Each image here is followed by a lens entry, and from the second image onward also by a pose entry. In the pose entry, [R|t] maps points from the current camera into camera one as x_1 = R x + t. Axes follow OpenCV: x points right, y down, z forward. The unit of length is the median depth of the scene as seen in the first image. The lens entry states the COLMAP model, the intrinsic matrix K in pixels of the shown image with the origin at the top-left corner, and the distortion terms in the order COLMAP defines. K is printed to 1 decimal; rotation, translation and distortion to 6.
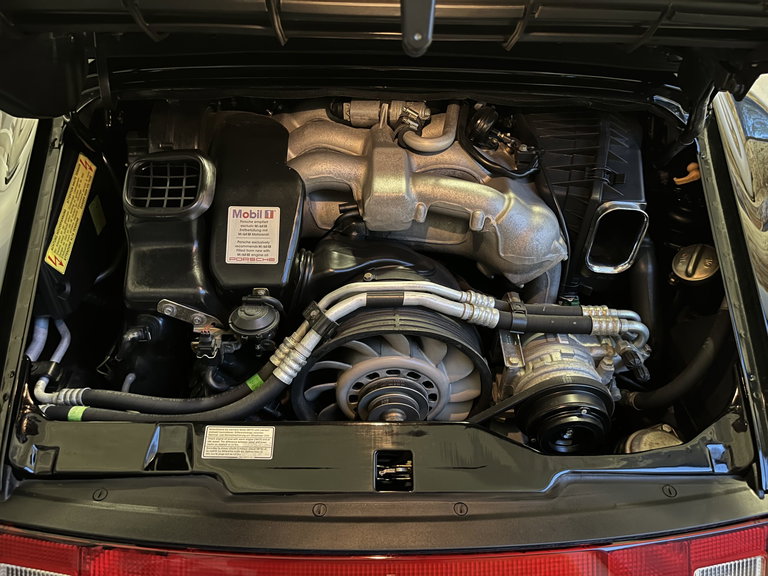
lens RADIAL K [[585.4, 0, 384.6], [0, 585.4, 288.0], [0, 0, 1]] dist [0.022430, -0.026488]
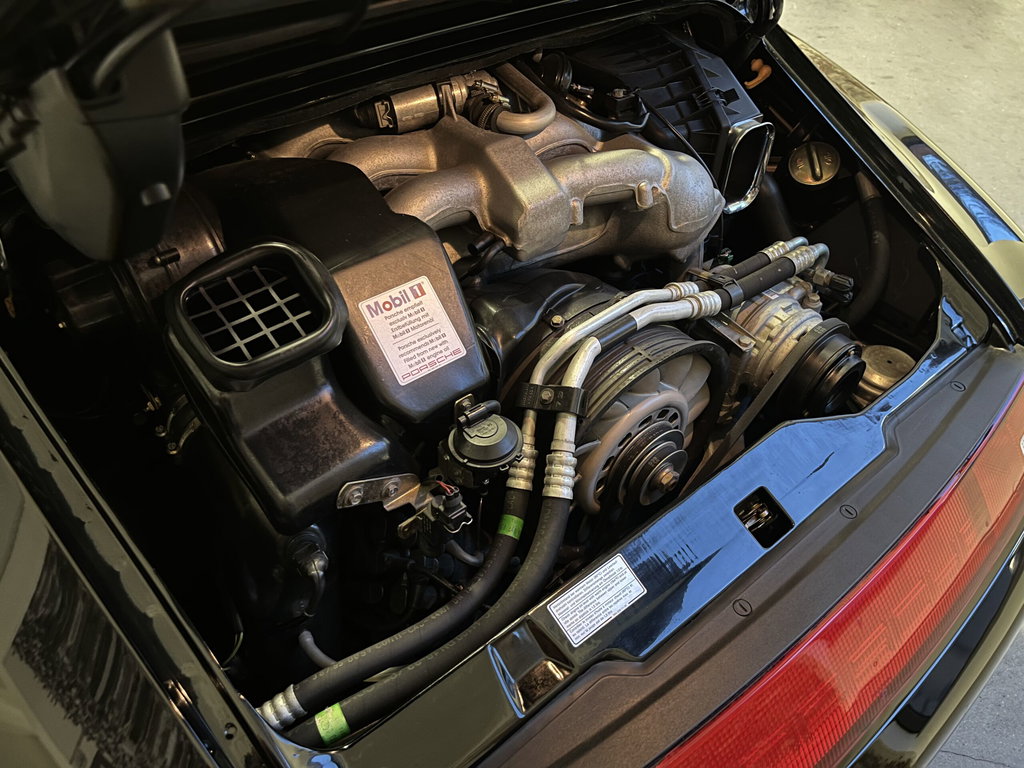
lens RADIAL K [[780.6, 0, 511.9], [0, 780.6, 385.0], [0, 0, 1]] dist [0.022430, -0.026488]
pose [[0.780852, -0.435125, 0.448259, -0.543089], [0.404459, 0.898978, 0.168084, -0.134338], [-0.476112, 0.050054, 0.877959, 0.203296]]
